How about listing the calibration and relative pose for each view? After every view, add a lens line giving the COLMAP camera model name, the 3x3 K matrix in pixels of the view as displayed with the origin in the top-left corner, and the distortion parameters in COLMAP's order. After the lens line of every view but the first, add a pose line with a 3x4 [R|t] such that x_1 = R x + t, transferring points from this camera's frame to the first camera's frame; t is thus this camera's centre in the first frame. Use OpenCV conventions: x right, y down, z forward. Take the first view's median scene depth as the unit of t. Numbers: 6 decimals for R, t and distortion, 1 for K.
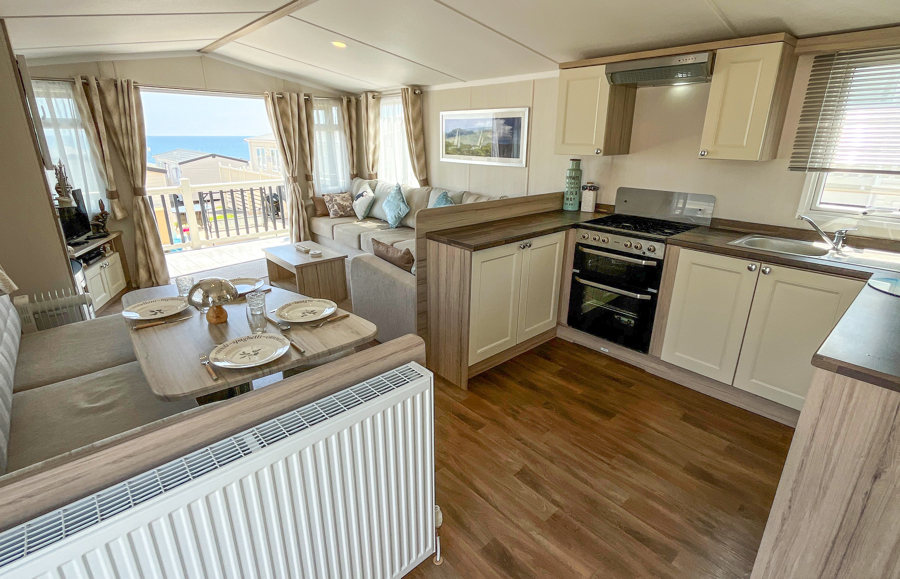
lens RADIAL K [[439.8, 0, 450.3], [0, 439.8, 277.1], [0, 0, 1]] dist [-0.002744, -0.000348]
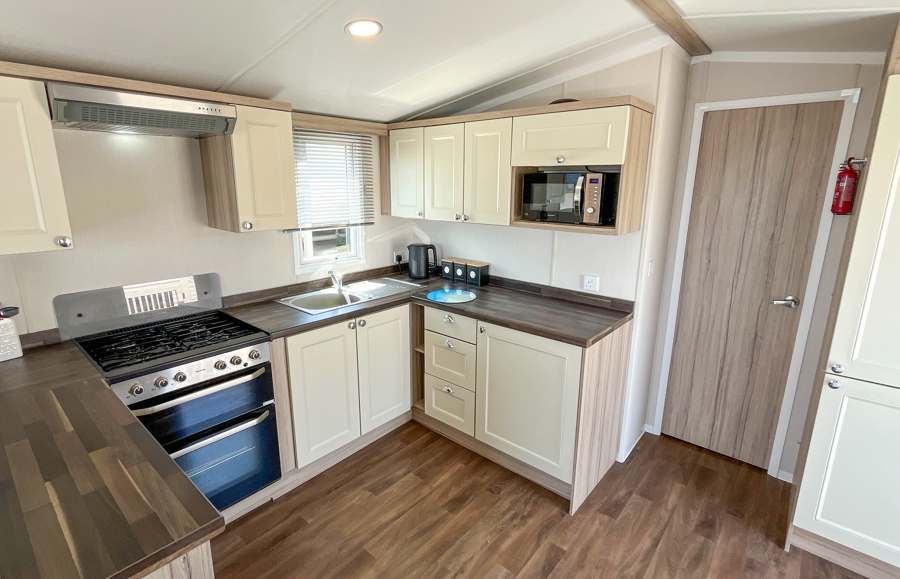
lens RADIAL K [[425.7, 0, 449.3], [0, 425.7, 281.3], [0, 0, 1]] dist [-0.002194, -0.000062]
pose [[-0.131477, -0.228636, 0.964593, -0.138080], [0.300073, 0.918211, 0.258543, -0.143470], [-0.944812, 0.323441, -0.052116, 0.367754]]
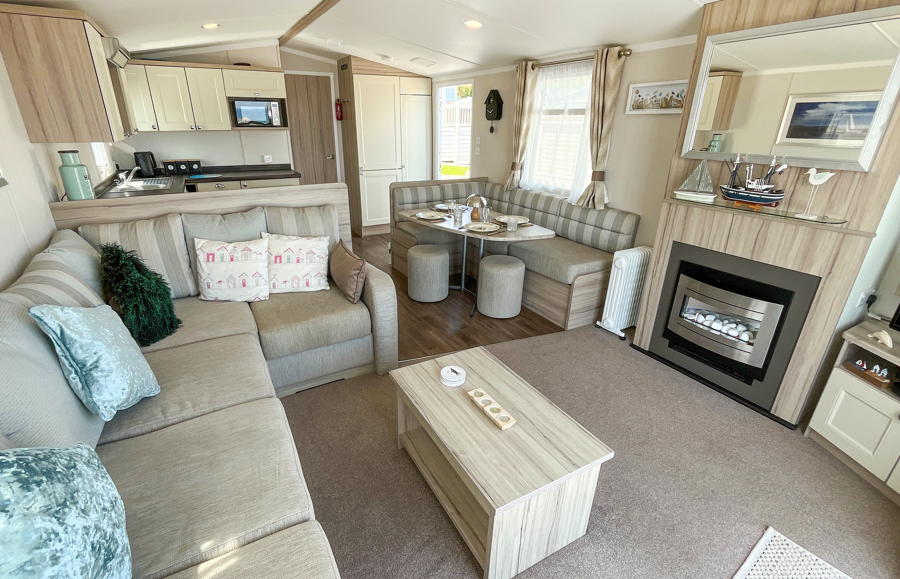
lens RADIAL K [[414.3, 0, 429.8], [0, 414.3, 290.7], [0, 0, 1]] dist [-0.000217, 0.000993]
pose [[-0.972297, -0.096466, 0.212916, -0.300694], [0.064430, 0.764982, 0.640820, -0.335780], [-0.224694, 0.636786, -0.737575, 1.041404]]
